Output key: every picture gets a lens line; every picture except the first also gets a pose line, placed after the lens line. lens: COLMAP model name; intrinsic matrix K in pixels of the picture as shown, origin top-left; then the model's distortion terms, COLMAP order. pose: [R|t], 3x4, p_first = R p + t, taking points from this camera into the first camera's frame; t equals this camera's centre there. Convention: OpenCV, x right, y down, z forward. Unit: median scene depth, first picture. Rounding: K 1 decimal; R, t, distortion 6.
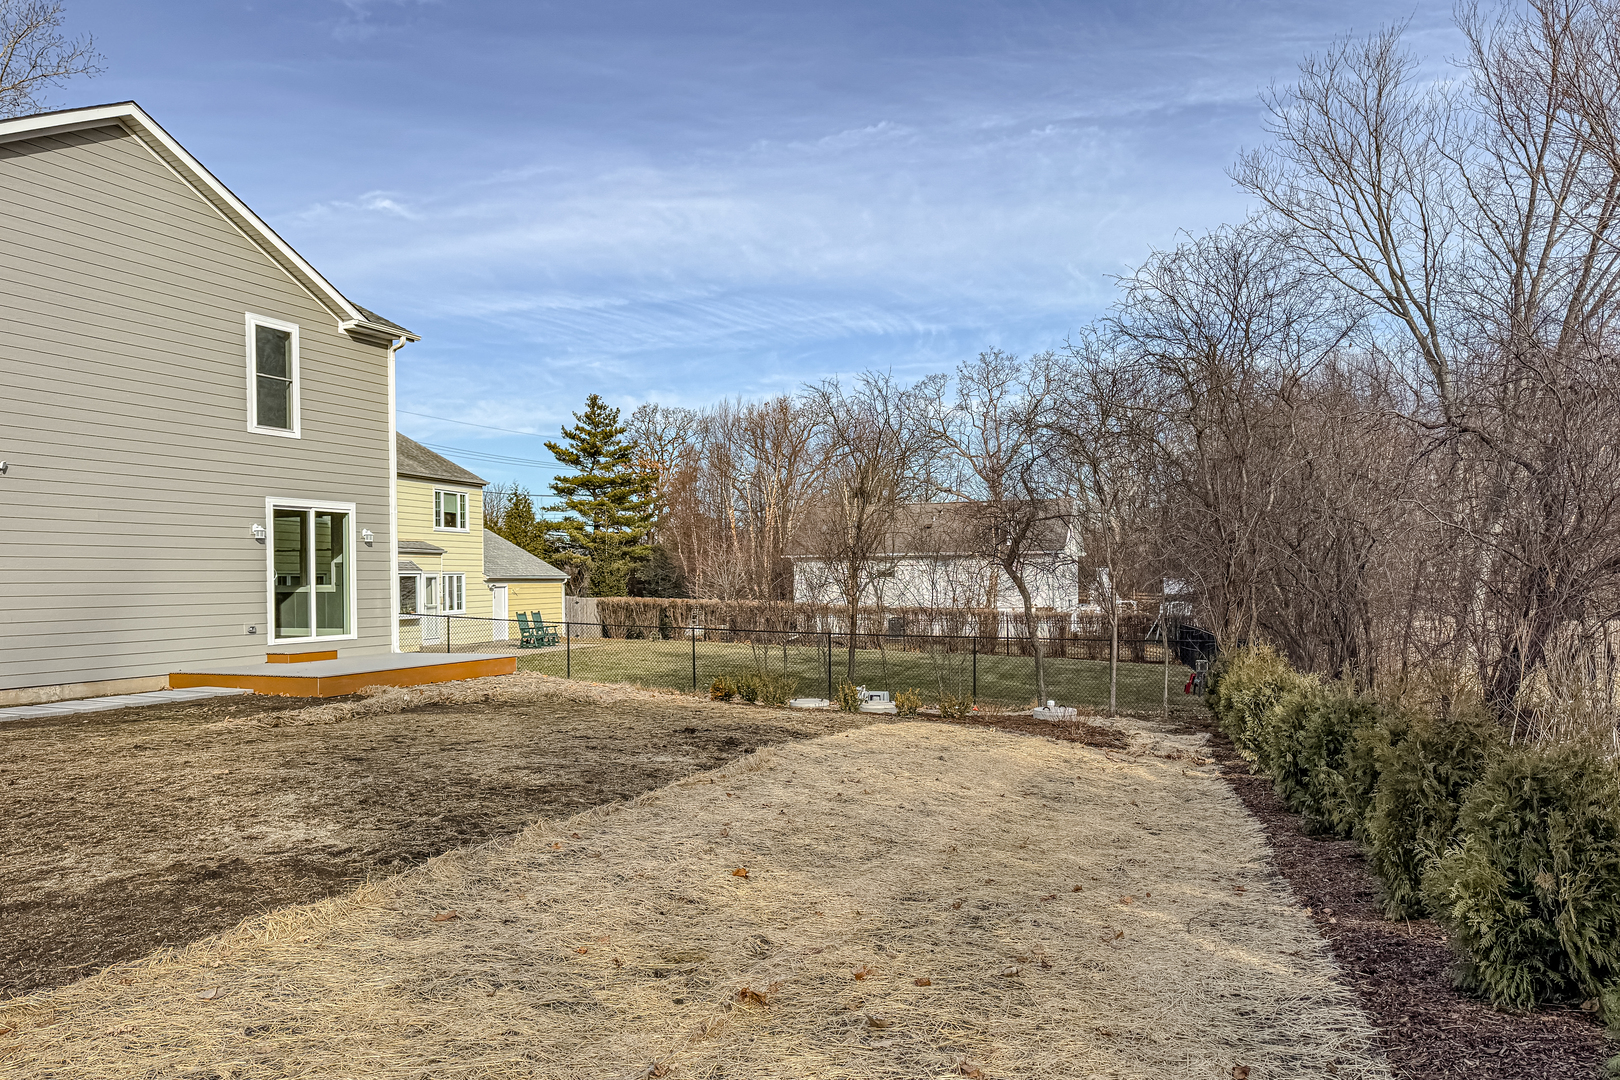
lens RADIAL K [[1138.6, 0, 806.5], [0, 1138.6, 577.4], [0, 0, 1]] dist [-0.003805, 0.029729]
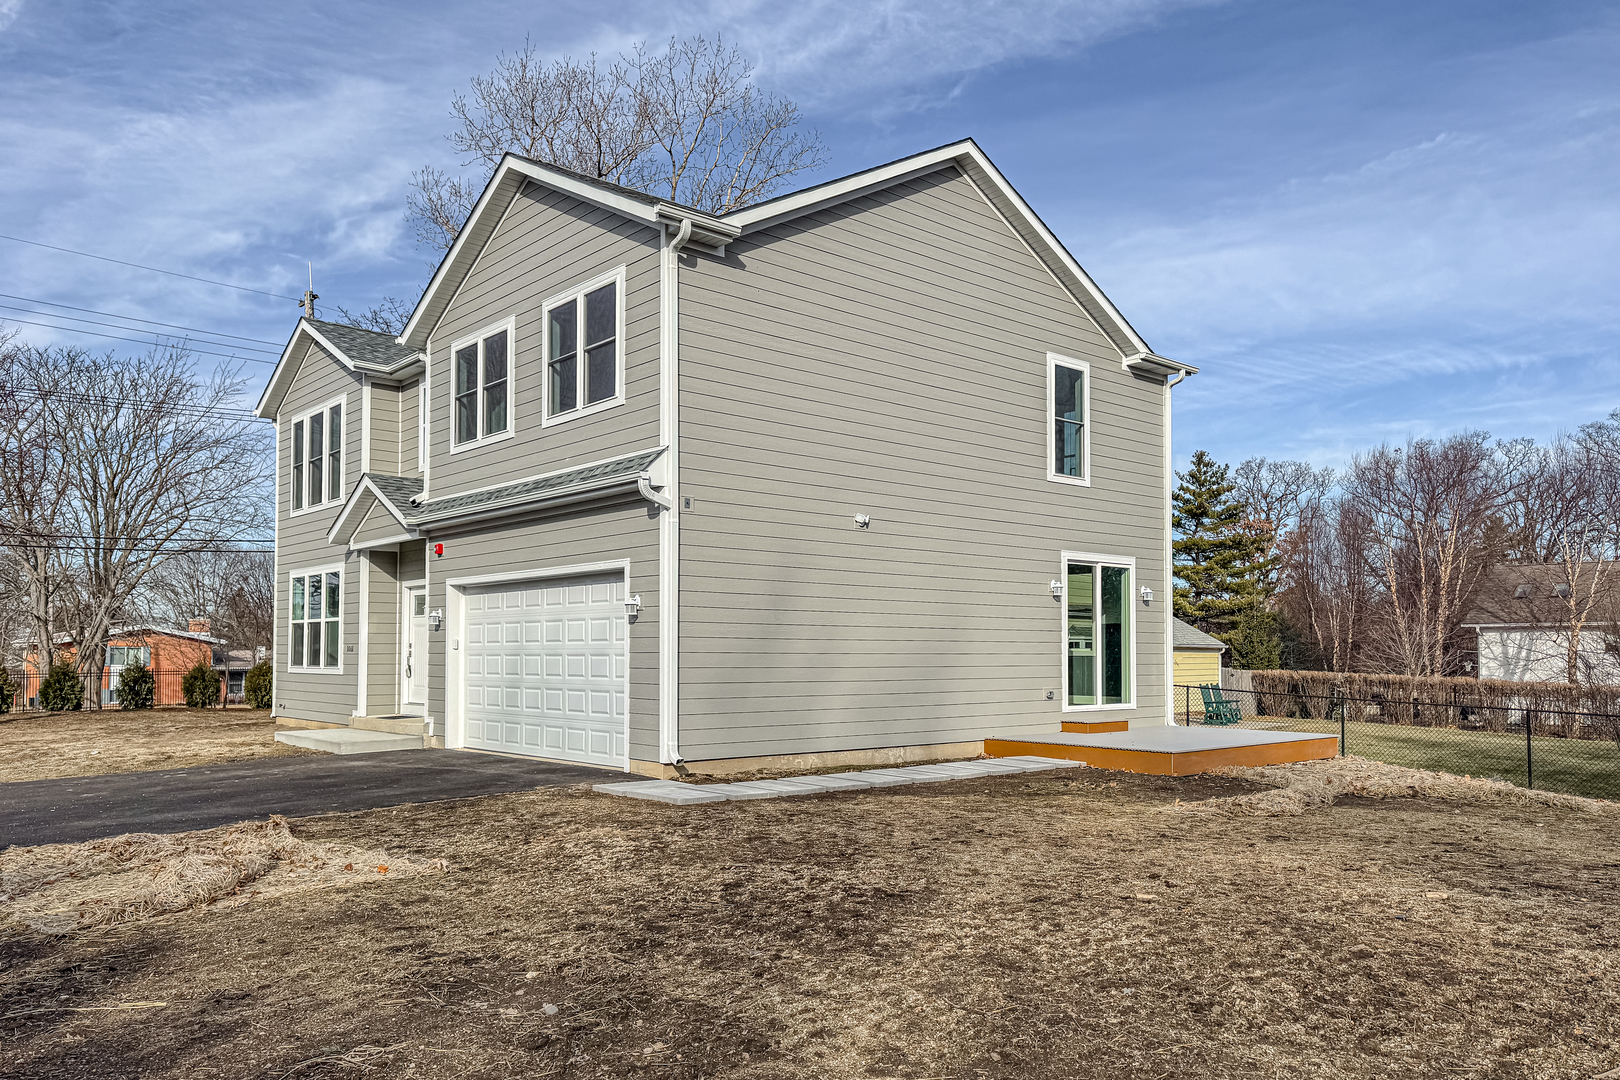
lens RADIAL K [[1138.6, 0, 773.1], [0, 1138.6, 612.3], [0, 0, 1]] dist [-0.003805, 0.029729]
pose [[0.890876, -0.003373, -0.454234, -0.256399], [-0.011664, 0.999473, -0.030298, 0.009181], [0.454096, 0.032290, 0.890367, 0.076921]]
